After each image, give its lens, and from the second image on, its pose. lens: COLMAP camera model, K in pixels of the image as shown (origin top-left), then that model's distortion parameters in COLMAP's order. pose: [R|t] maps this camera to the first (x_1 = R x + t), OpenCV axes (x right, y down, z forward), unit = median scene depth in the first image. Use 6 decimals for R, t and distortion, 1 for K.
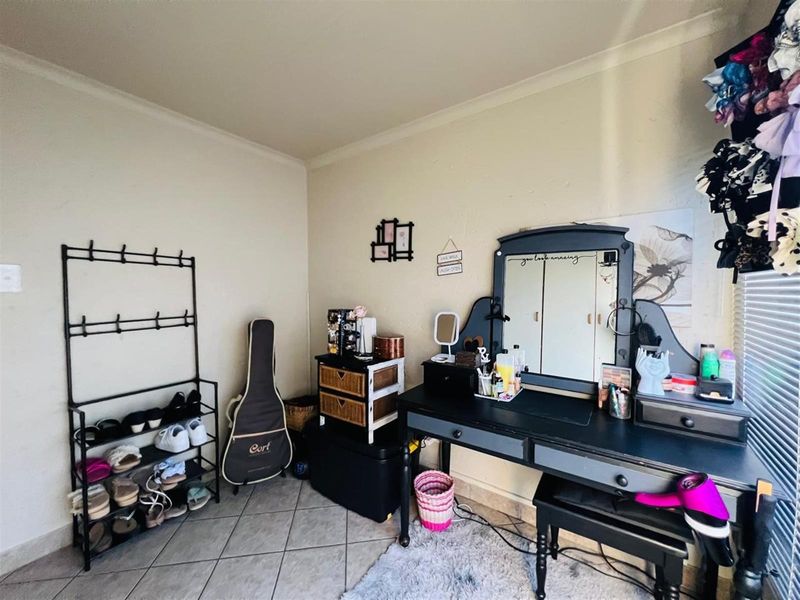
lens RADIAL K [[318.7, 0, 400.0], [0, 318.7, 300.0], [0, 0, 1]] dist [0.000862, -0.000211]
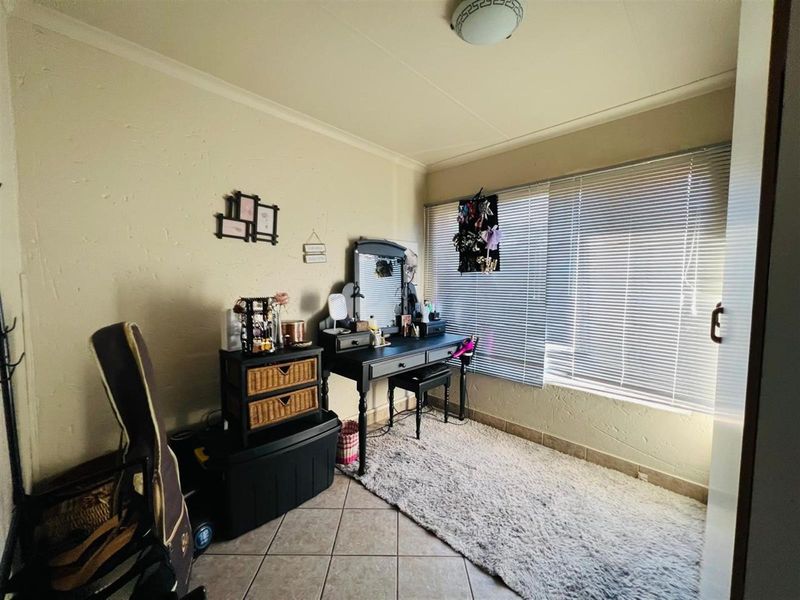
lens RADIAL K [[318.7, 0, 400.0], [0, 318.7, 300.0], [0, 0, 1]] dist [0.000862, -0.000211]
pose [[0.149229, -0.053550, 0.987352, -0.872683], [0.022109, 0.998464, 0.050811, 0.003154], [-0.988555, 0.014247, 0.150184, 0.473194]]
